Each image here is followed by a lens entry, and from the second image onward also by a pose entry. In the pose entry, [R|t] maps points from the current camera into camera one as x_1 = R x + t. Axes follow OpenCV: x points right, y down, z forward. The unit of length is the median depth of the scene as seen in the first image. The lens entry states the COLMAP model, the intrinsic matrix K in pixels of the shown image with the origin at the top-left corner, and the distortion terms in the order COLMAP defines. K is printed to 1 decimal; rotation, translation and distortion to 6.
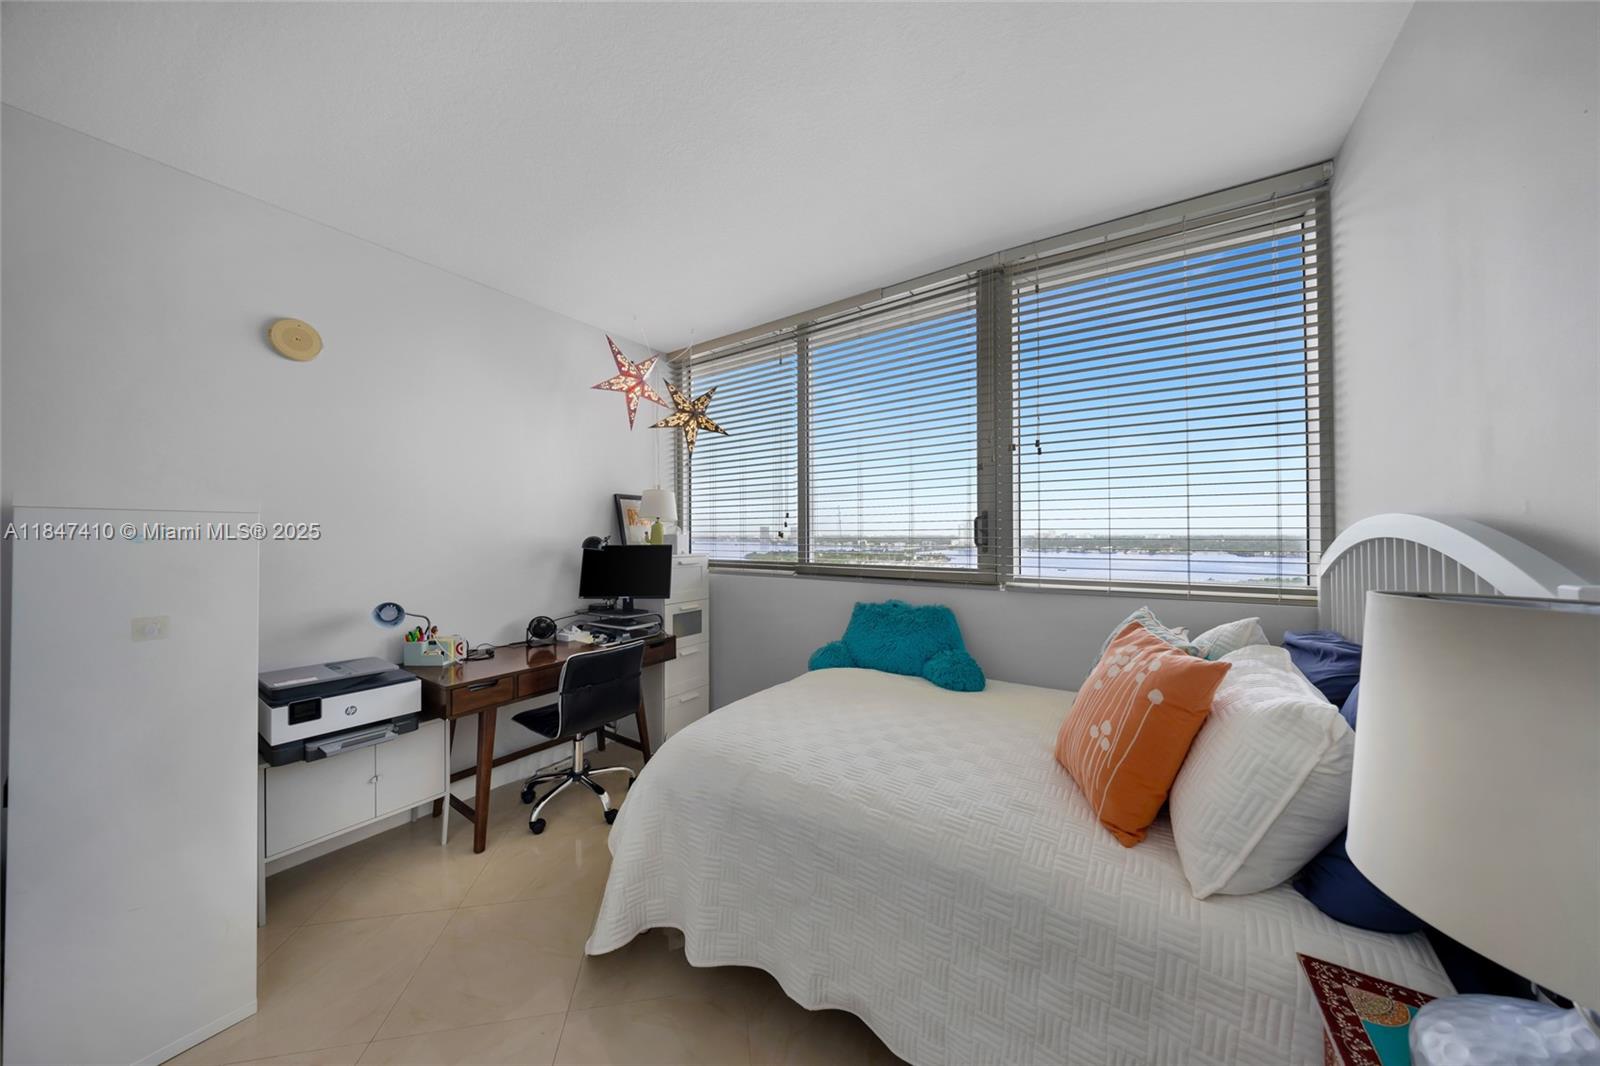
lens RADIAL K [[507.3, 0, 797.4], [0, 507.3, 531.5], [0, 0, 1]] dist [-0.005231, 0.000475]
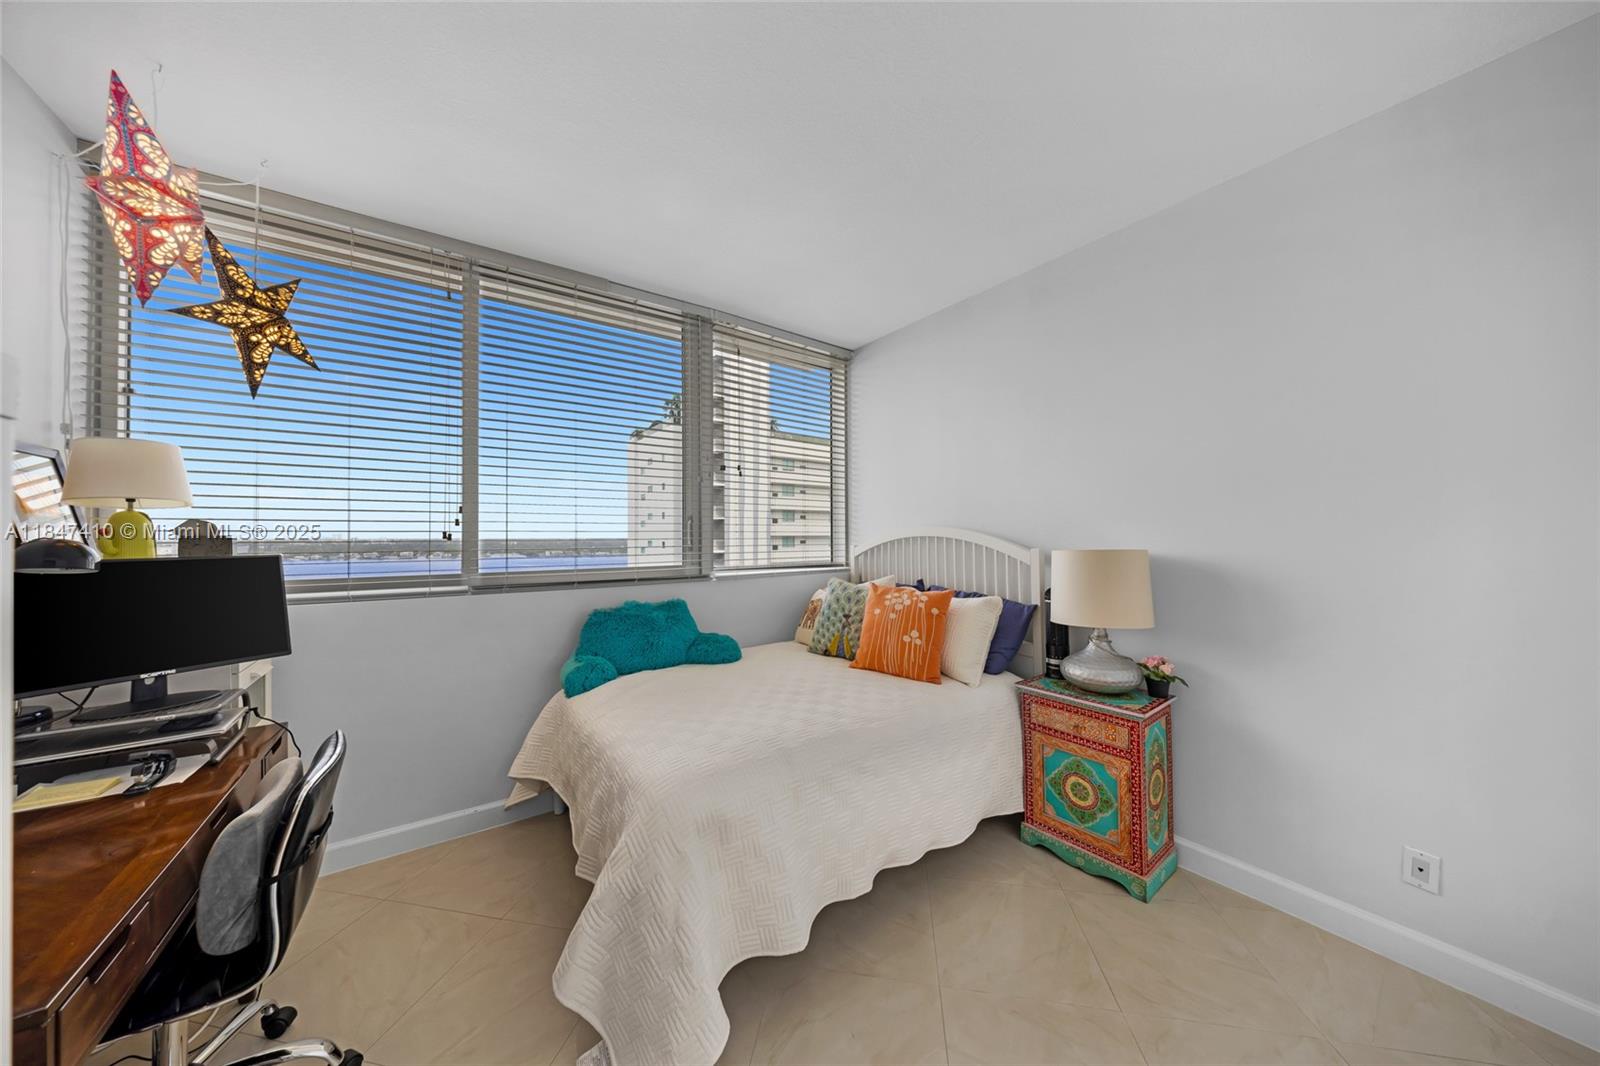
lens RADIAL K [[507.3, 0, 798.2], [0, 507.3, 533.0], [0, 0, 1]] dist [-0.005231, 0.000475]
pose [[0.346368, 0.006975, 0.938073, -0.571151], [-0.001679, 0.999975, -0.006815, 0.005620], [-0.938097, 0.000785, 0.346371, 0.308148]]
